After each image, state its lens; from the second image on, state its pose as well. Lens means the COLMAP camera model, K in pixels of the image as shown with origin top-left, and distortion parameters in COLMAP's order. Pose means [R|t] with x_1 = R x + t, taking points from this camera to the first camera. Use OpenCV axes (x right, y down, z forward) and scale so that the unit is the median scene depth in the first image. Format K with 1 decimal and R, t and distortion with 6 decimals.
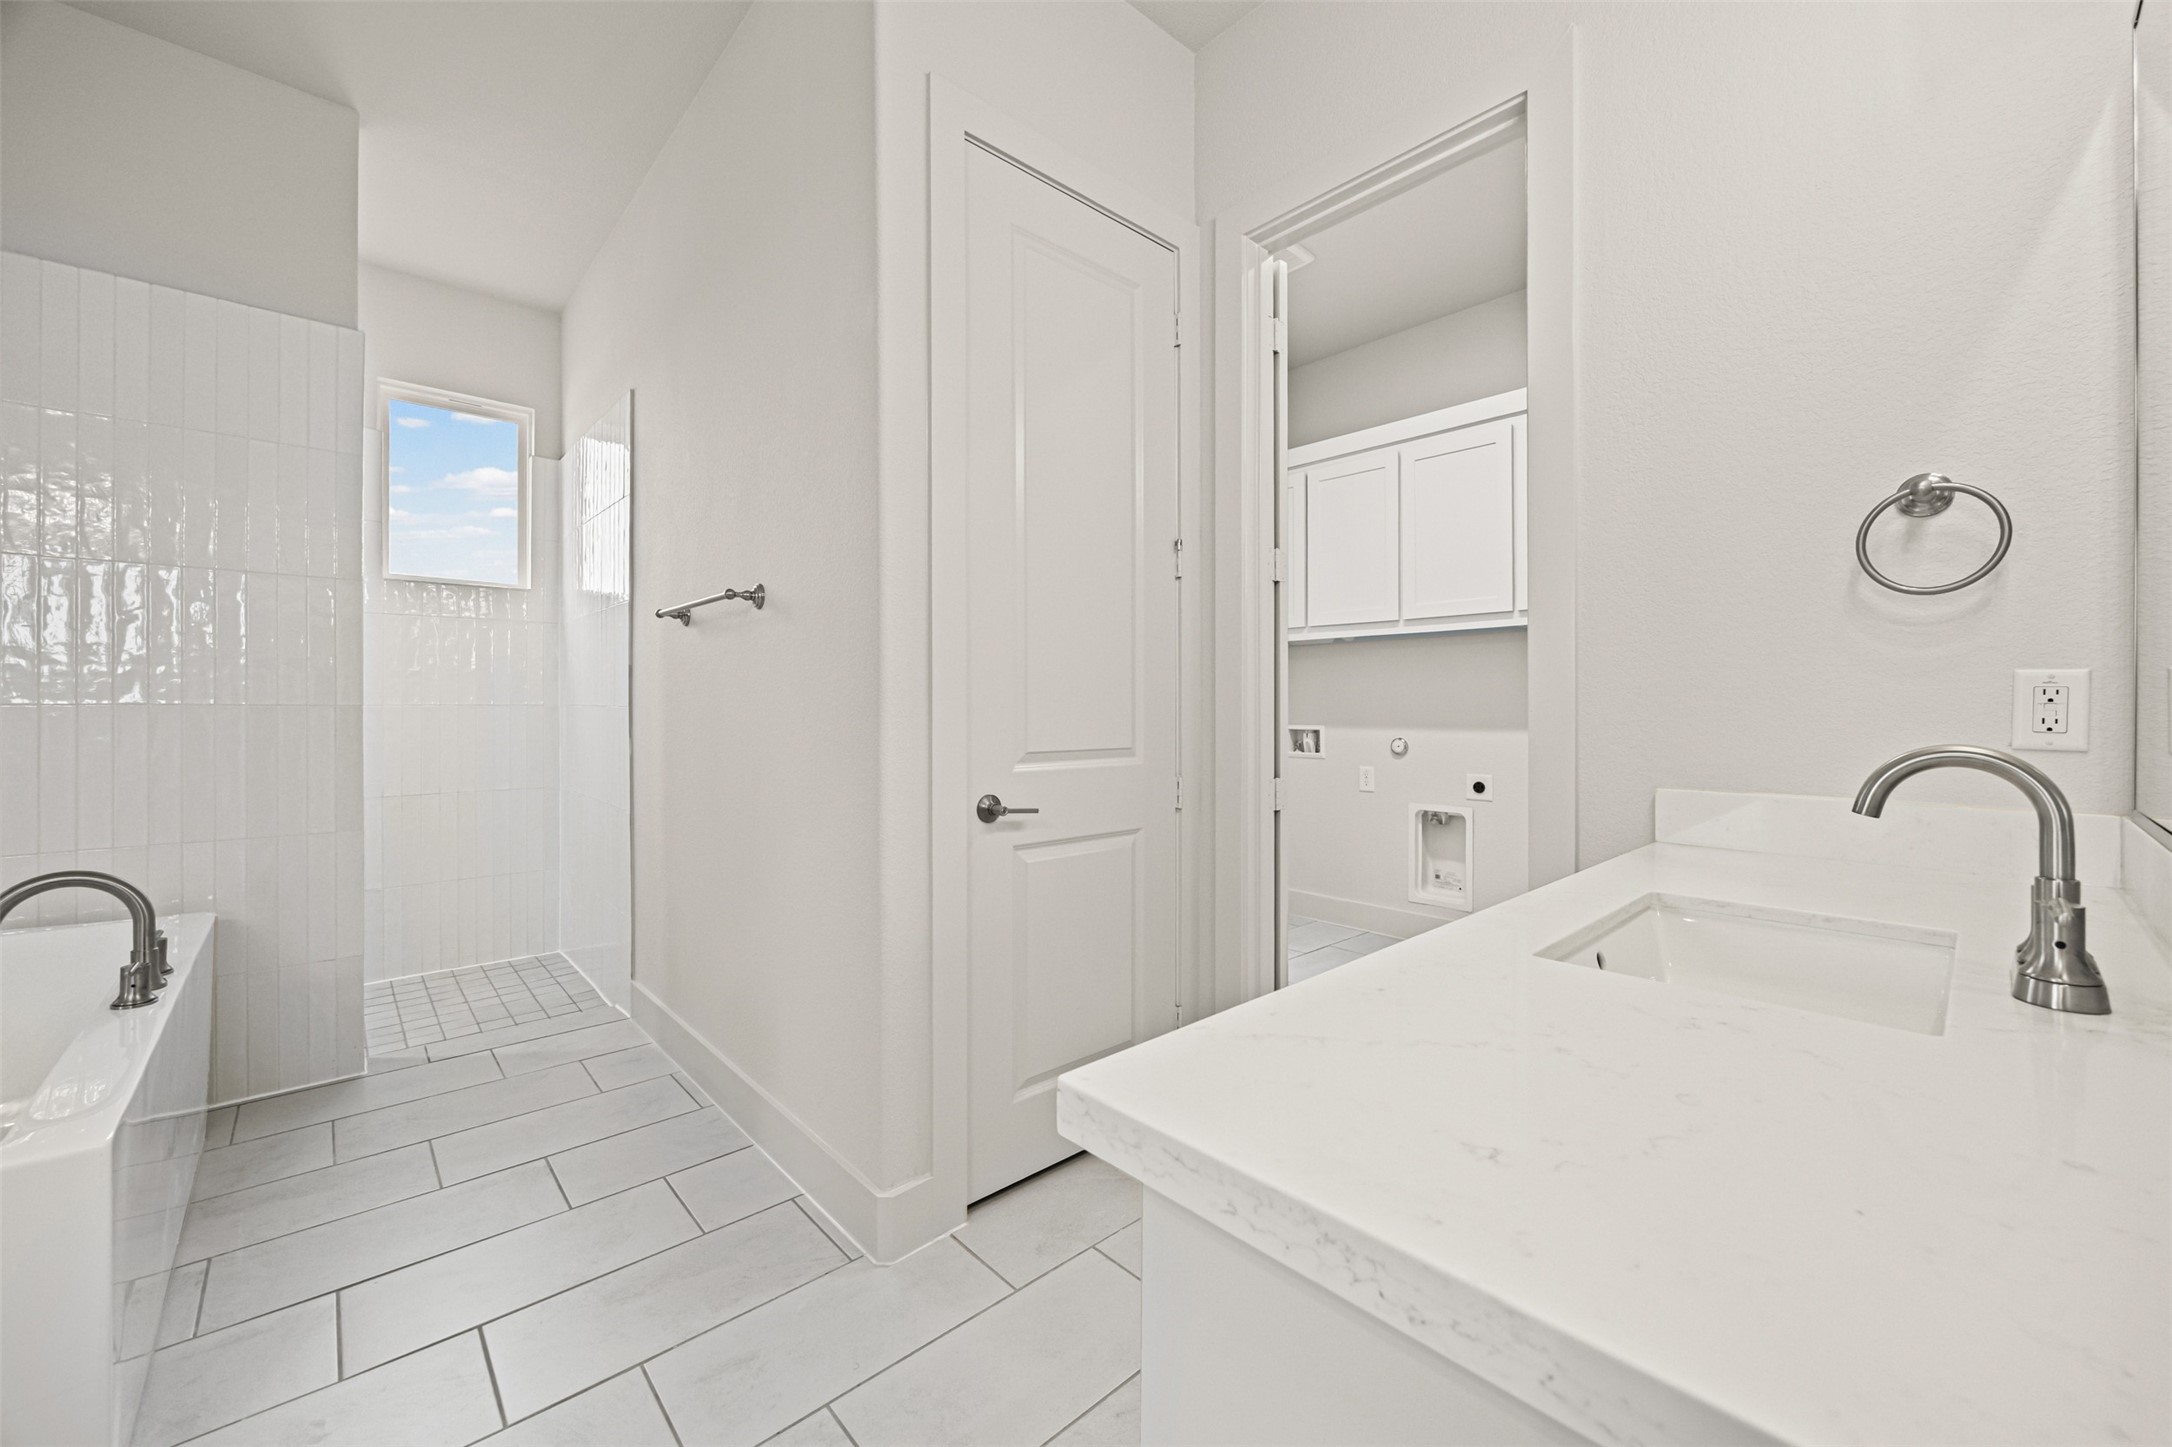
lens RADIAL K [[839.8, 0, 1082.7], [0, 839.8, 718.4], [0, 0, 1]] dist [-0.001830, -0.000097]
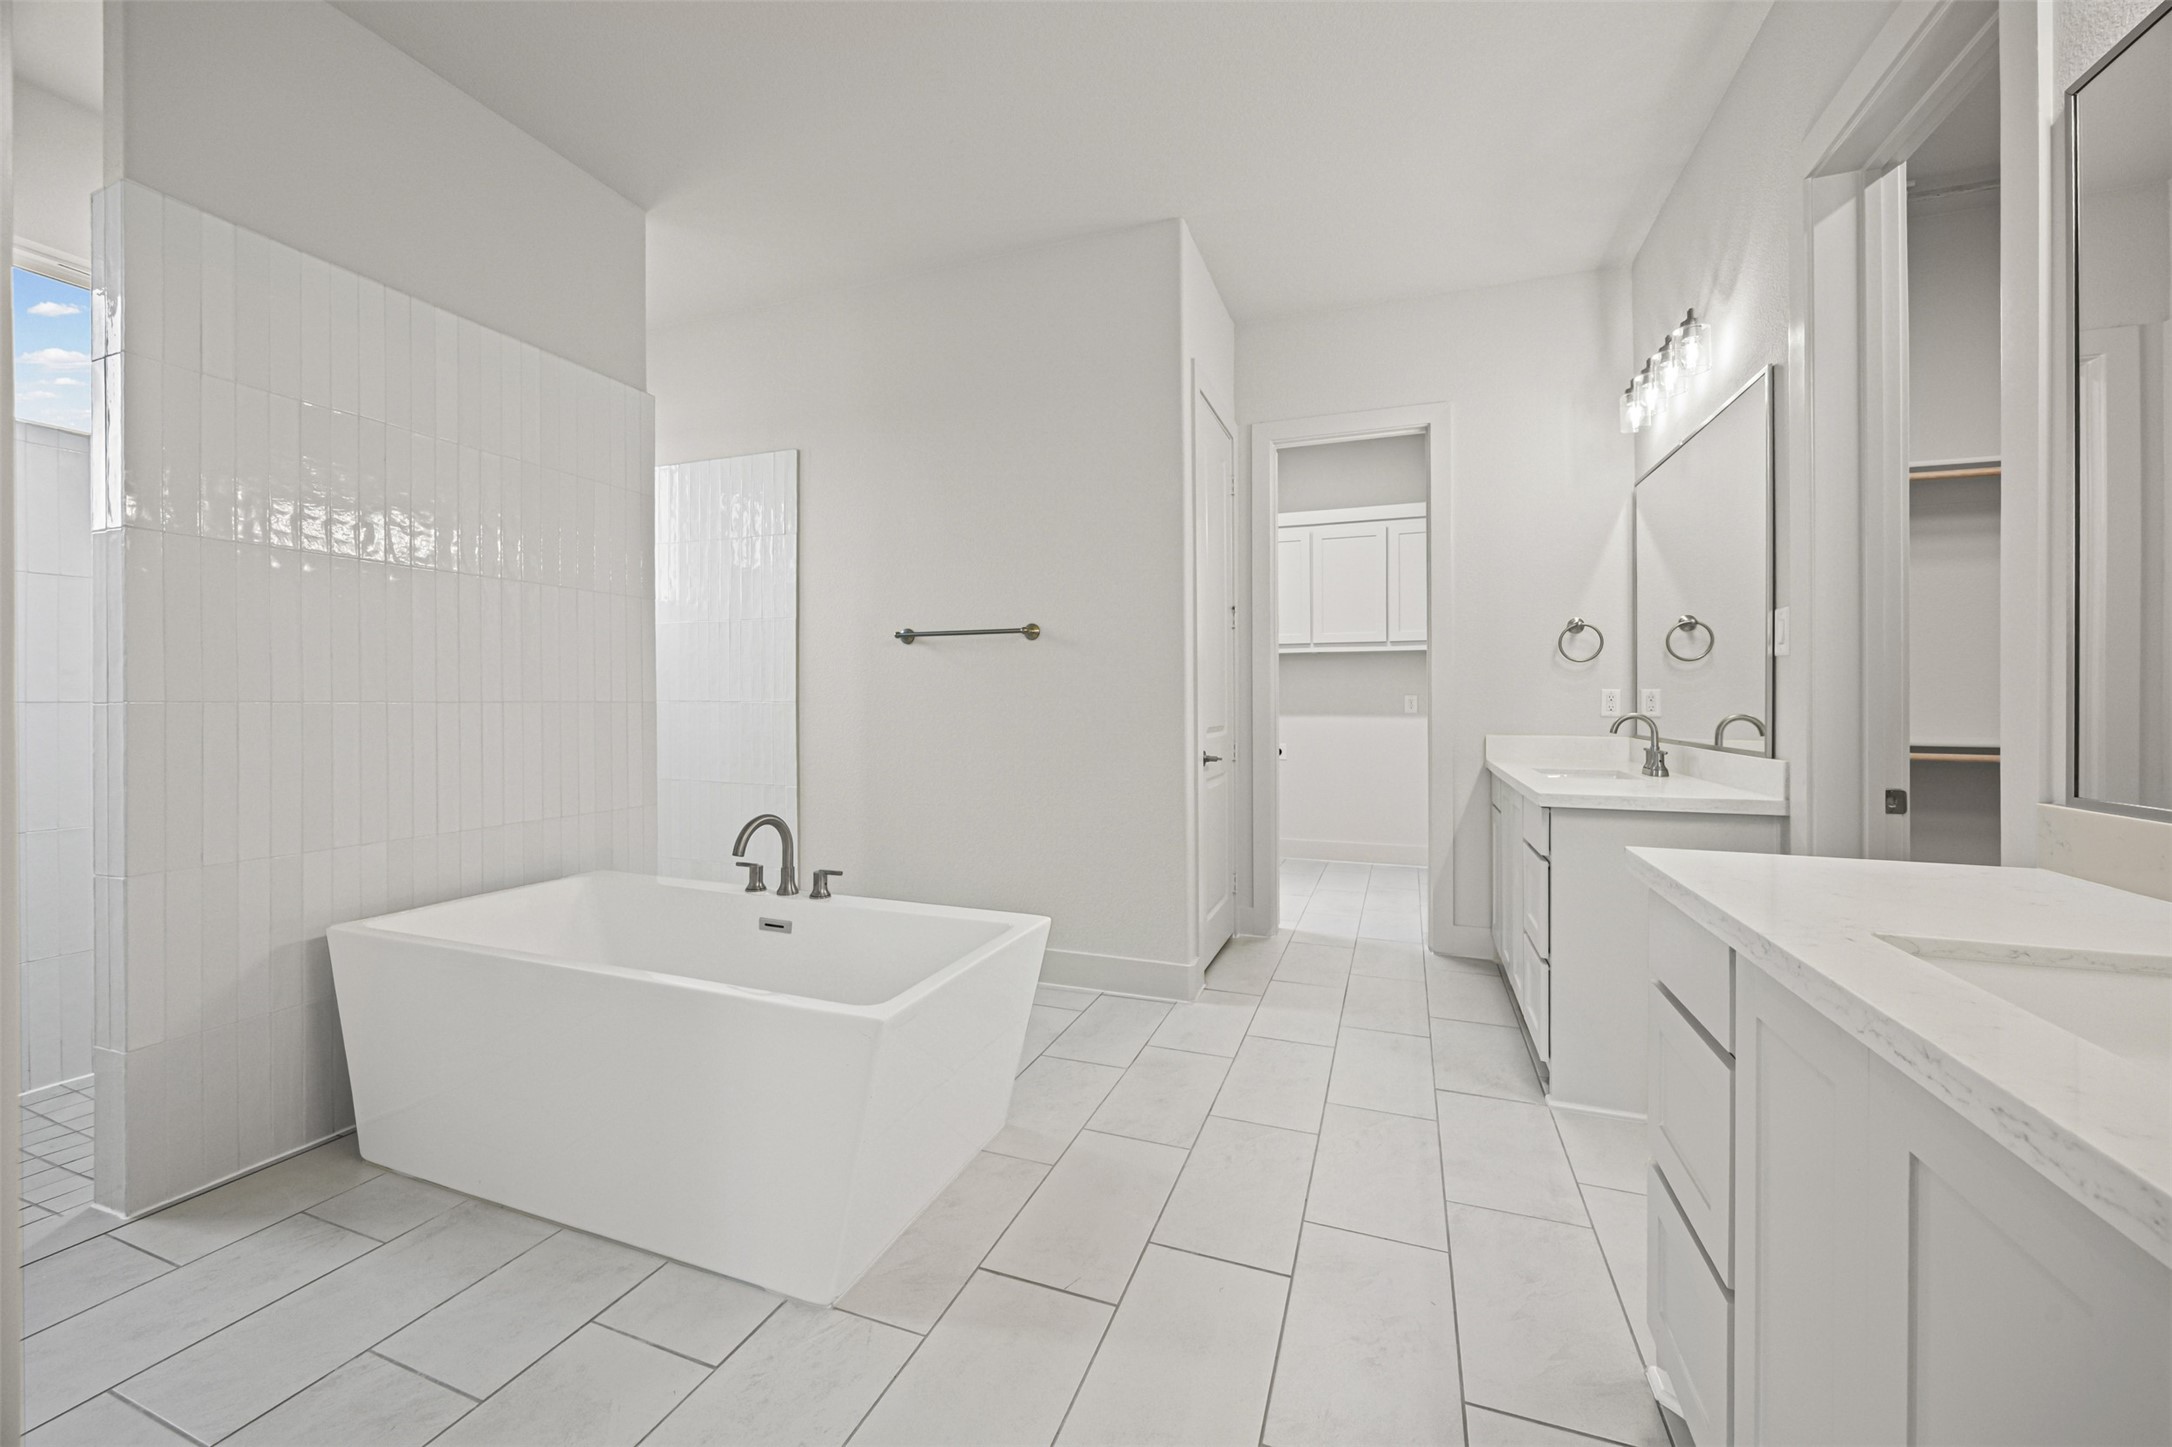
lens RADIAL K [[830.5, 0, 1079.2], [0, 830.5, 711.0], [0, 0, 1]] dist [-0.002657, 0.000009]
pose [[0.894497, -0.005236, 0.447044, -0.970995], [0.006078, 0.999981, -0.000449, 0.003465], [-0.447033, 0.003118, 0.894512, -0.409556]]
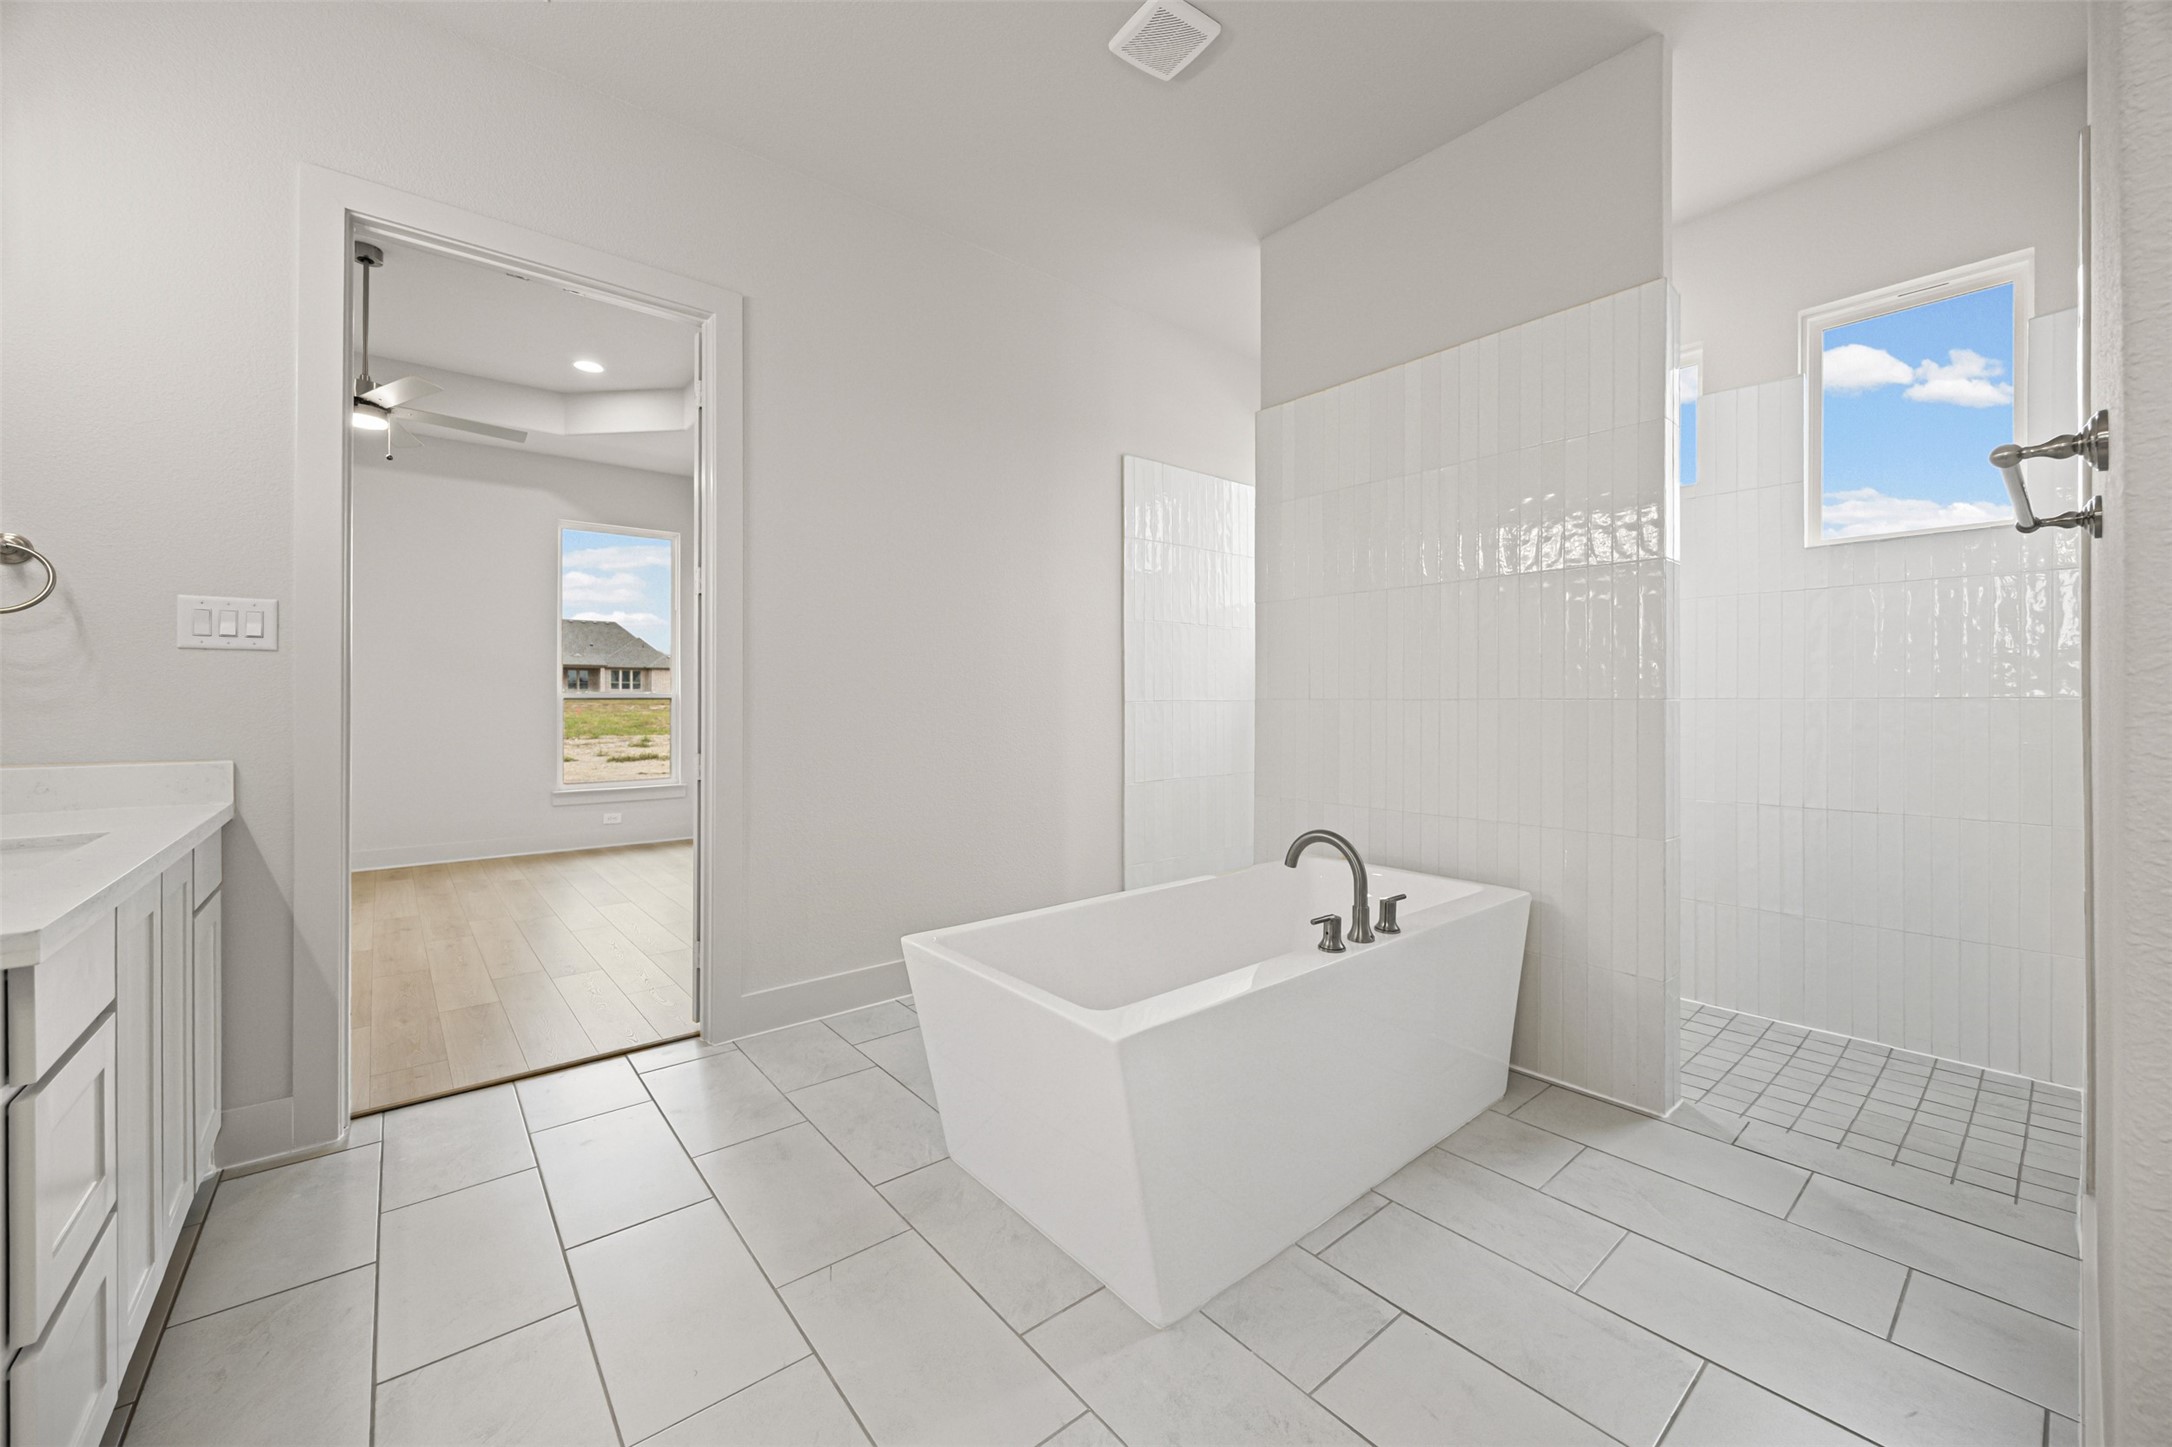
lens RADIAL K [[848.8, 0, 1092.1], [0, 848.8, 692.1], [0, 0, 1]] dist [0.012414, -0.000243]
pose [[-0.050145, -0.014324, -0.998639, 0.082057], [-0.003831, 0.999893, -0.014149, -0.005835], [0.998735, 0.003117, -0.050195, 0.493605]]
